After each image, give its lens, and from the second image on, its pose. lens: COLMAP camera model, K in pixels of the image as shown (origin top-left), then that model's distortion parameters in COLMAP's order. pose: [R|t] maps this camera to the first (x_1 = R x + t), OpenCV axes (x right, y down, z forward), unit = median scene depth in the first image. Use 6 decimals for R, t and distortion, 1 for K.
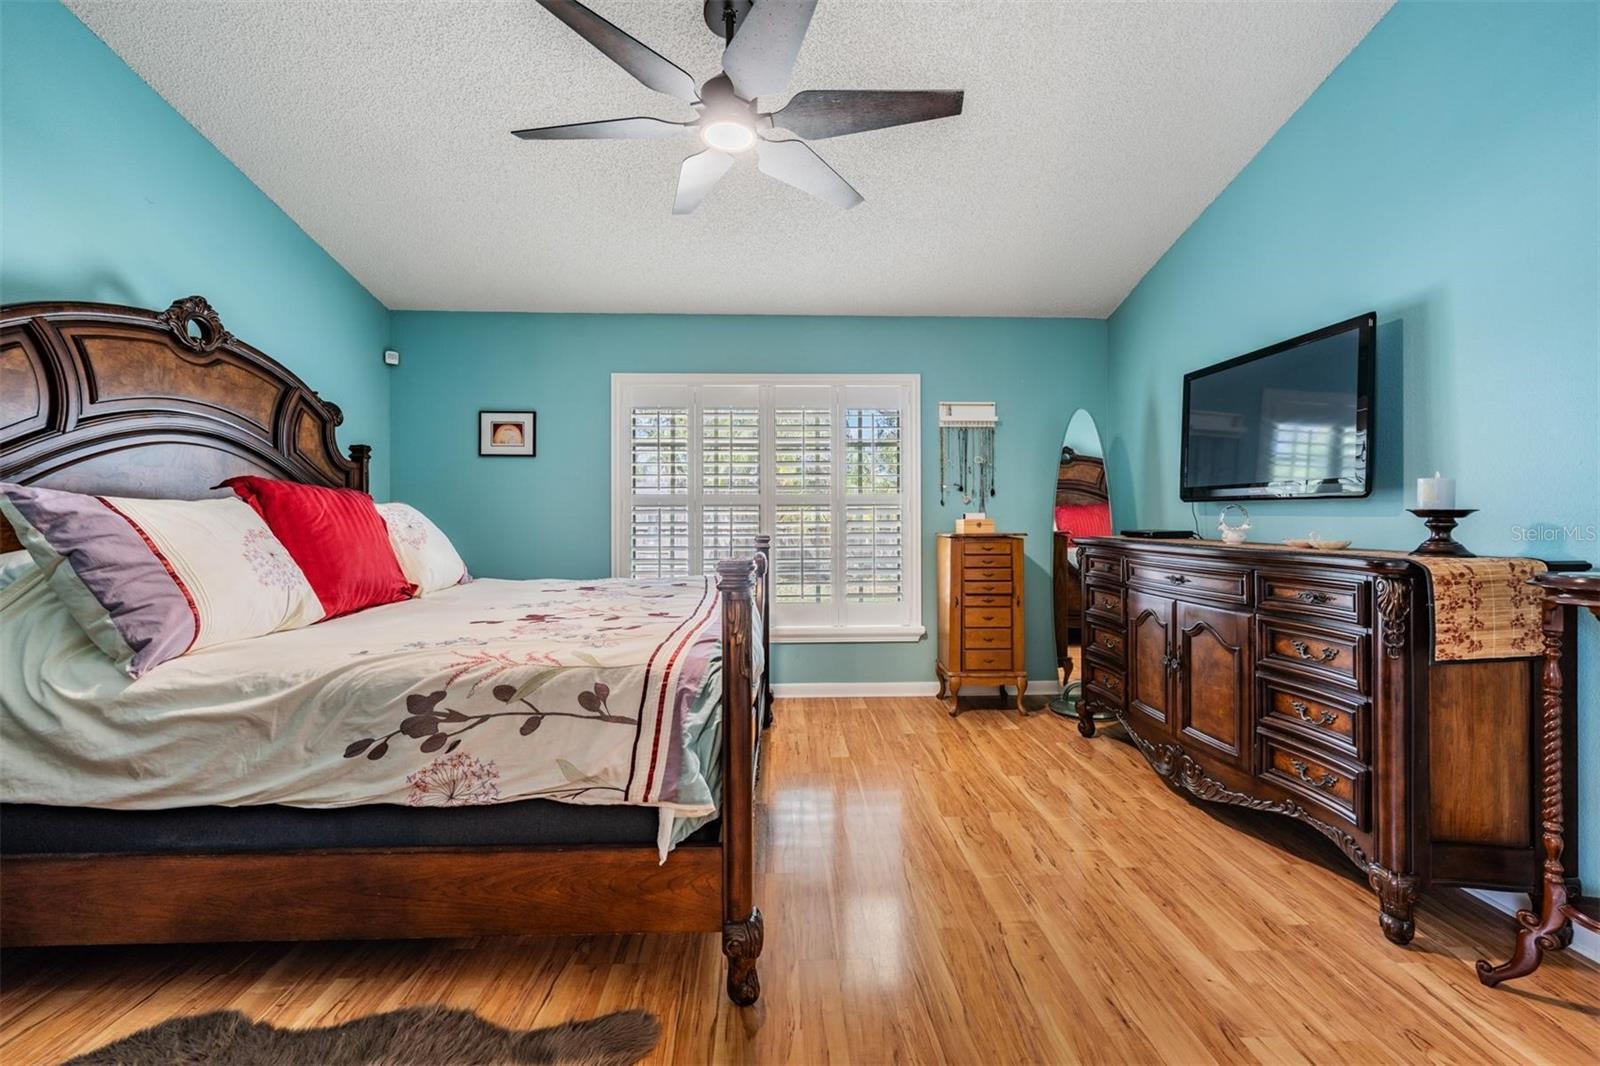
lens RADIAL K [[660.2, 0, 795.5], [0, 660.2, 516.6], [0, 0, 1]] dist [-0.001506, -0.000018]
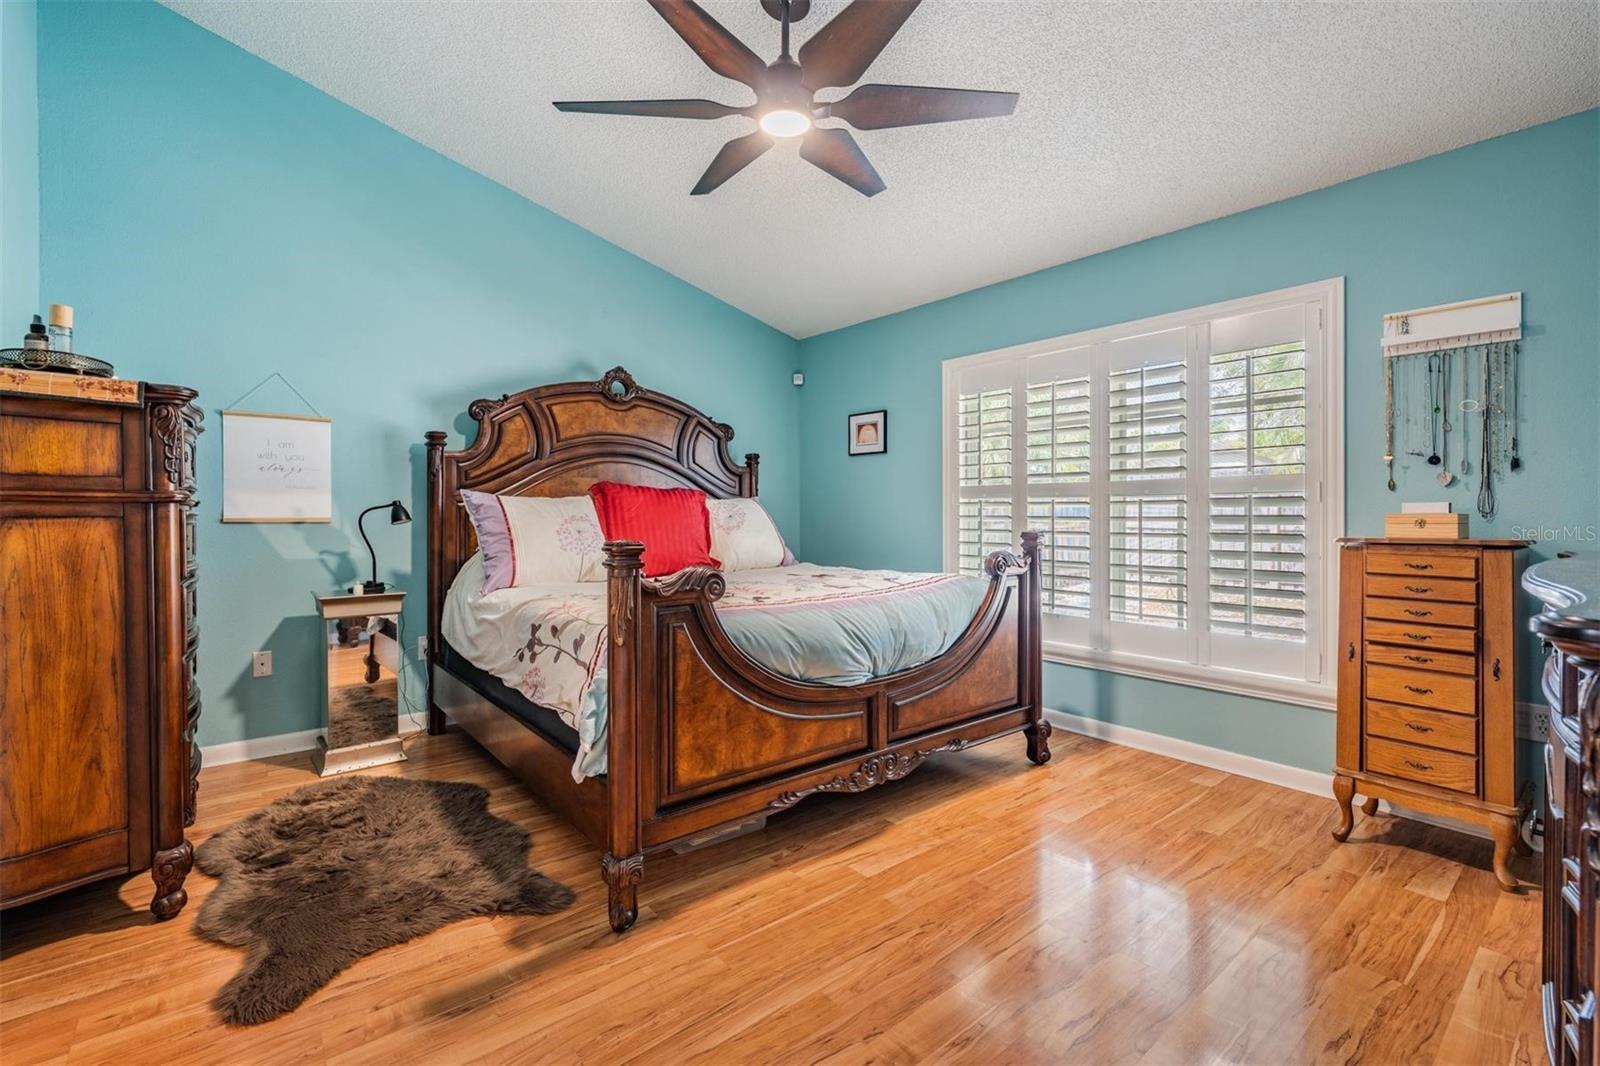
lens RADIAL K [[716.3, 0, 798.7], [0, 716.3, 524.7], [0, 0, 1]] dist [0.000559, -0.000400]
pose [[0.600606, 0.014485, -0.799414, 0.496055], [-0.004799, 0.999883, 0.014511, 0.008255], [0.799531, -0.004879, 0.600605, 0.232554]]
